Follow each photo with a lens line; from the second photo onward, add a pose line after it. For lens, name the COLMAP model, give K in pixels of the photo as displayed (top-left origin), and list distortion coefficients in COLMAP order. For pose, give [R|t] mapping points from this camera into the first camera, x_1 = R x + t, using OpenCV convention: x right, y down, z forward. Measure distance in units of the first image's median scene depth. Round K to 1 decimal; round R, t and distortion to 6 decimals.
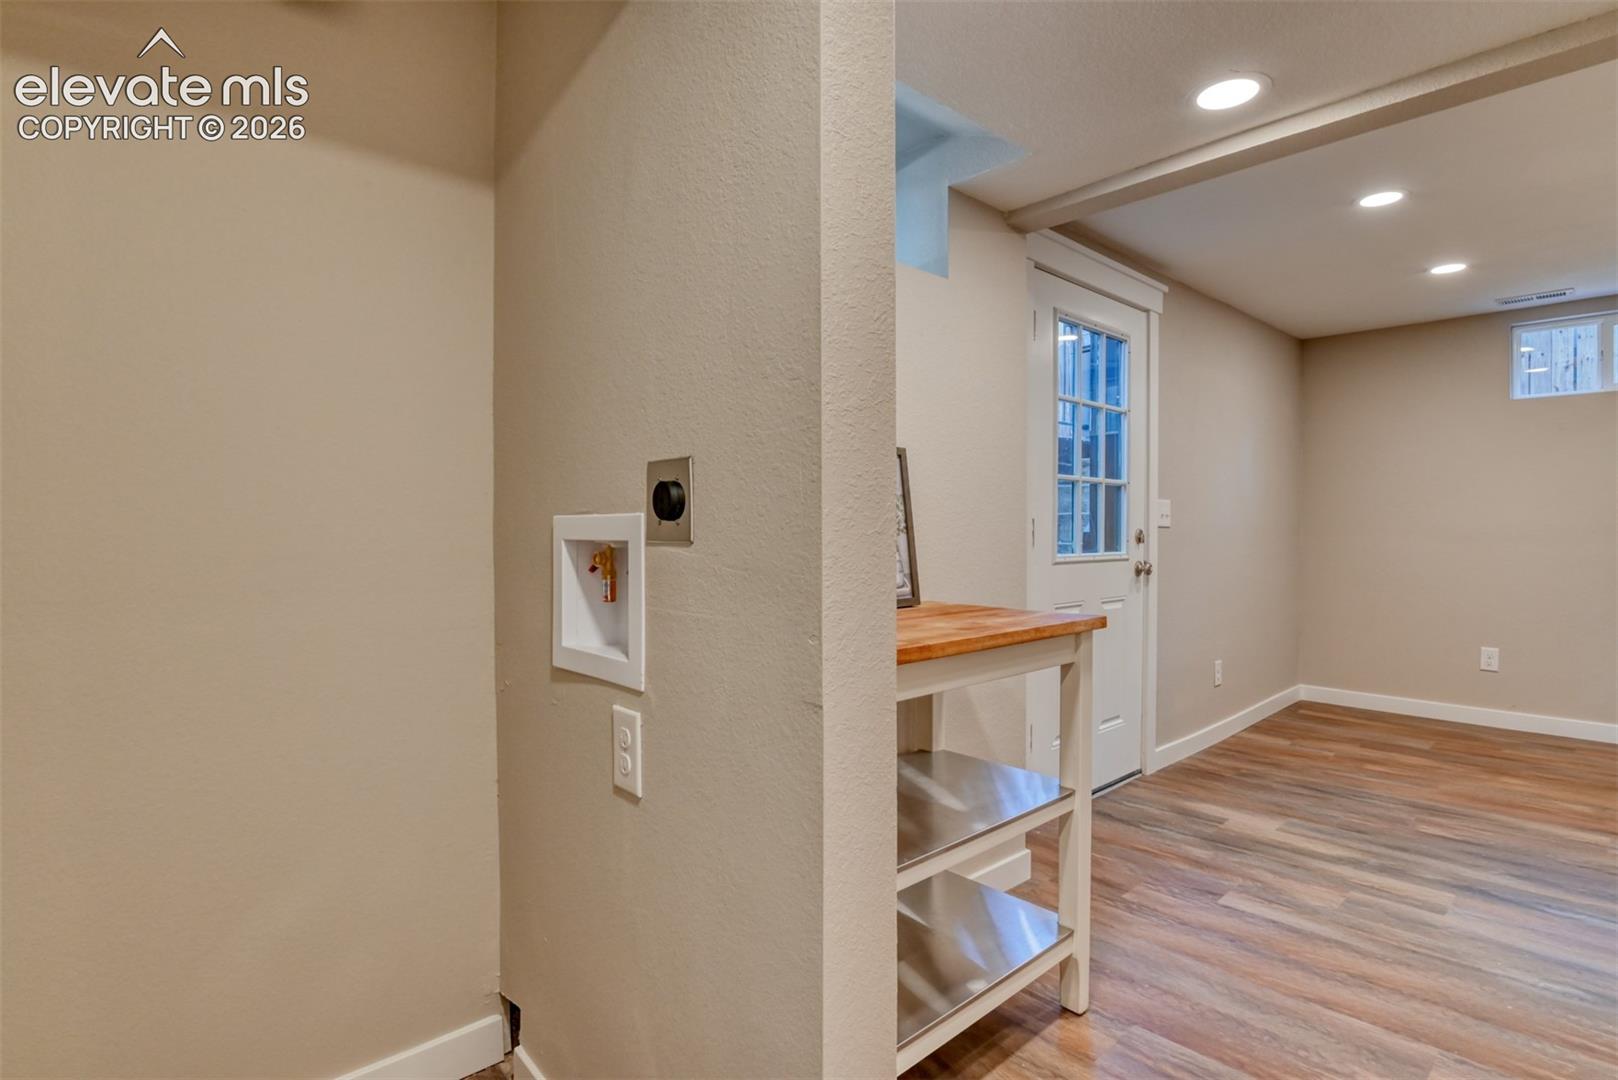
lens RADIAL K [[802.5, 0, 804.4], [0, 802.5, 545.4], [0, 0, 1]] dist [-0.023451, -0.002653]
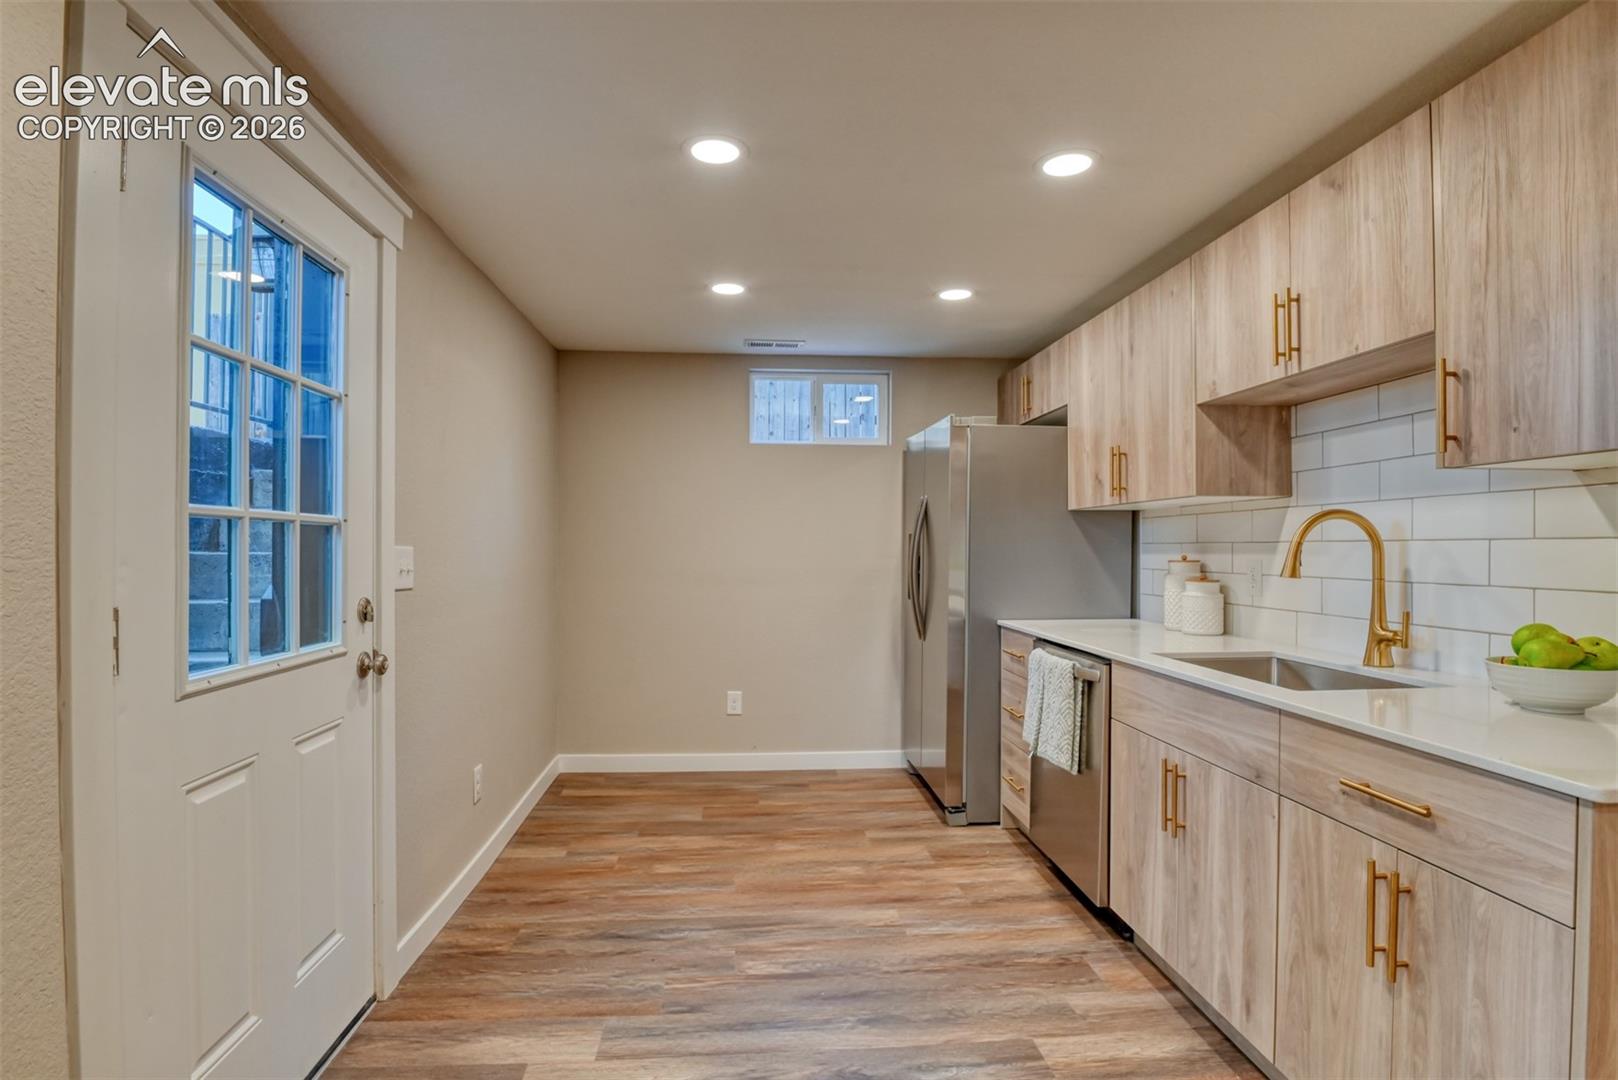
lens RADIAL K [[802.5, 0, 804.4], [0, 802.5, 545.4], [0, 0, 1]] dist [-0.023451, -0.002653]
pose [[0.604494, 0.002338, 0.796606, 0.147177], [0.014131, 0.999807, -0.013658, -0.047153], [-0.796484, 0.019513, 0.604345, 0.386105]]
